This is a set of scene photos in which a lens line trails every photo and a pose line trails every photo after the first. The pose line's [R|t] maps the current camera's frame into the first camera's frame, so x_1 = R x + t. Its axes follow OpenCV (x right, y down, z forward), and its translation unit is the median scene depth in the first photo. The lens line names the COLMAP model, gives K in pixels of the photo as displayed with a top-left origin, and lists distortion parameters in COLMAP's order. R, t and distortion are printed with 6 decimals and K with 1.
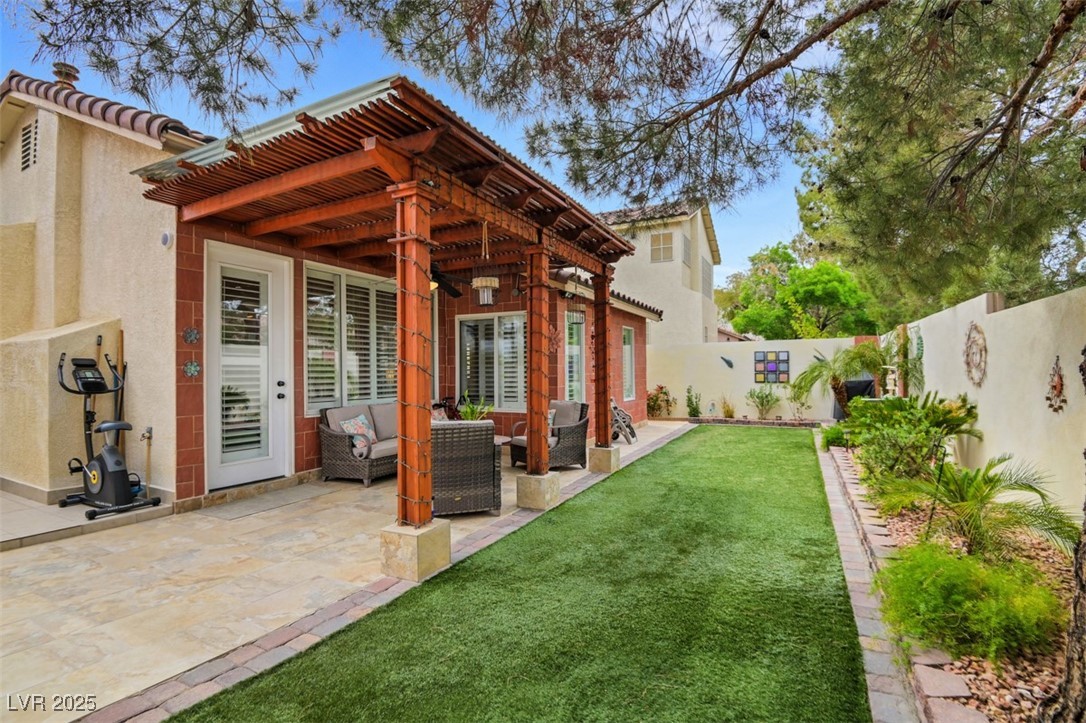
lens RADIAL K [[508.6, 0, 537.9], [0, 508.6, 358.9], [0, 0, 1]] dist [-0.027552, -0.004220]
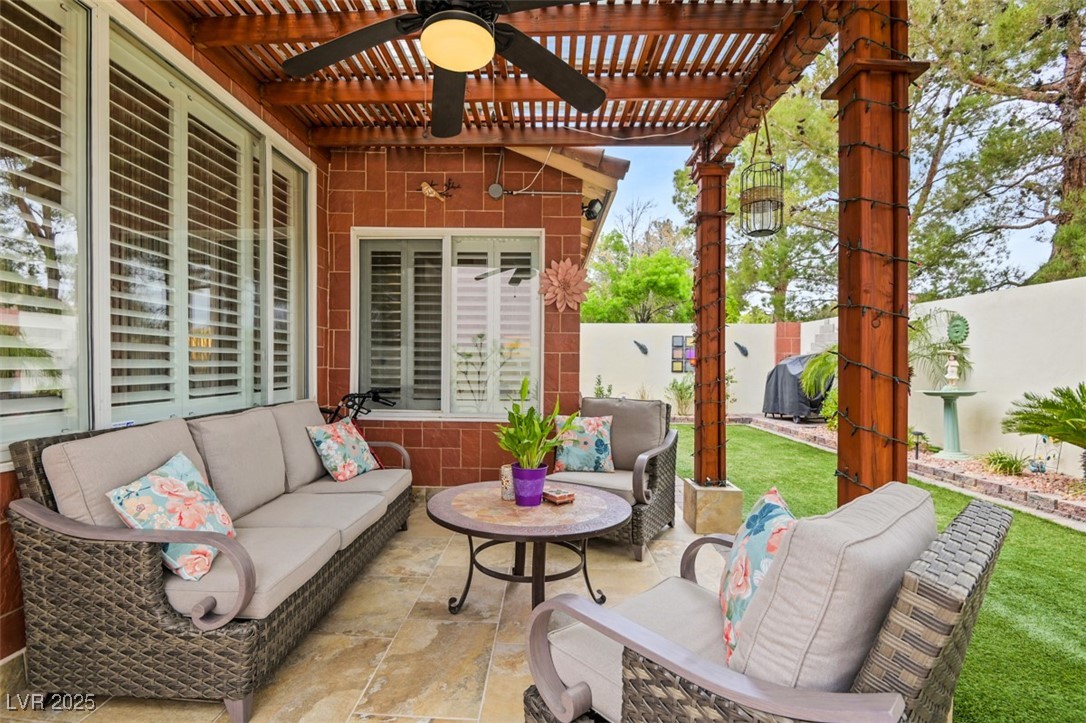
lens RADIAL K [[508.6, 0, 538.1], [0, 508.6, 367.1], [0, 0, 1]] dist [-0.027552, -0.004220]
pose [[0.897559, 0.014827, 0.440645, -0.243114], [-0.029024, 0.999253, 0.025497, 0.037191], [-0.439938, -0.035674, 0.897319, 0.537760]]
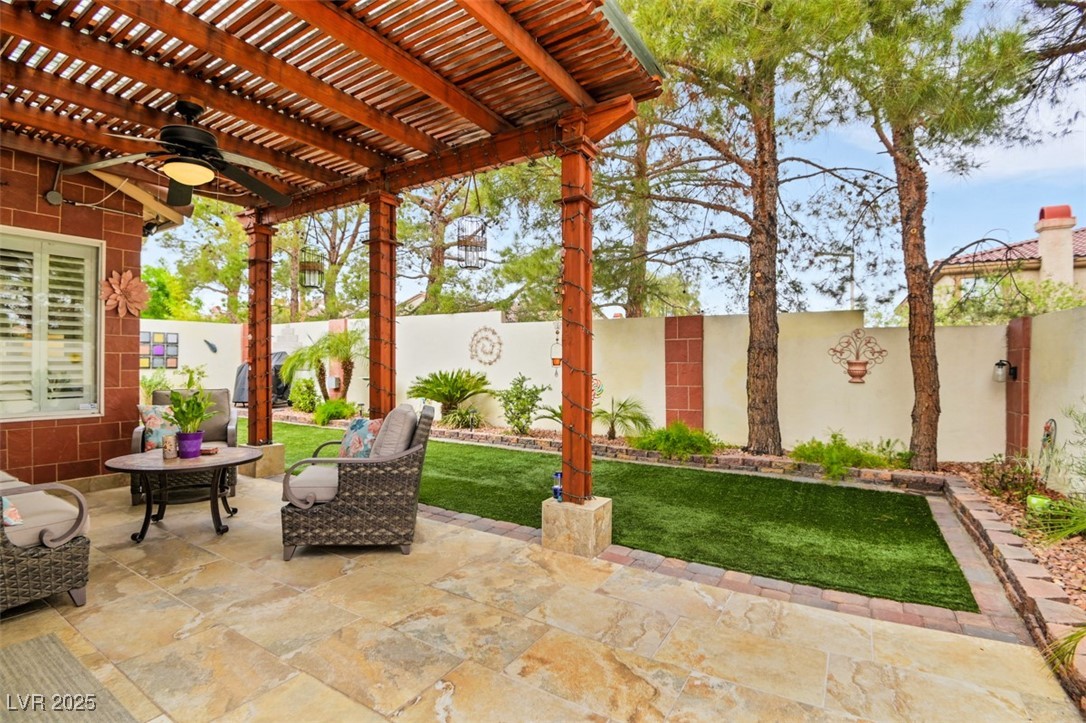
lens RADIAL K [[508.6, 0, 538.7], [0, 508.6, 357.9], [0, 0, 1]] dist [-0.027552, -0.004220]
pose [[0.069481, 0.017246, 0.997434, -0.553989], [-0.031218, 0.999398, -0.015105, 0.034776], [-0.997095, -0.030088, 0.069977, 0.465554]]
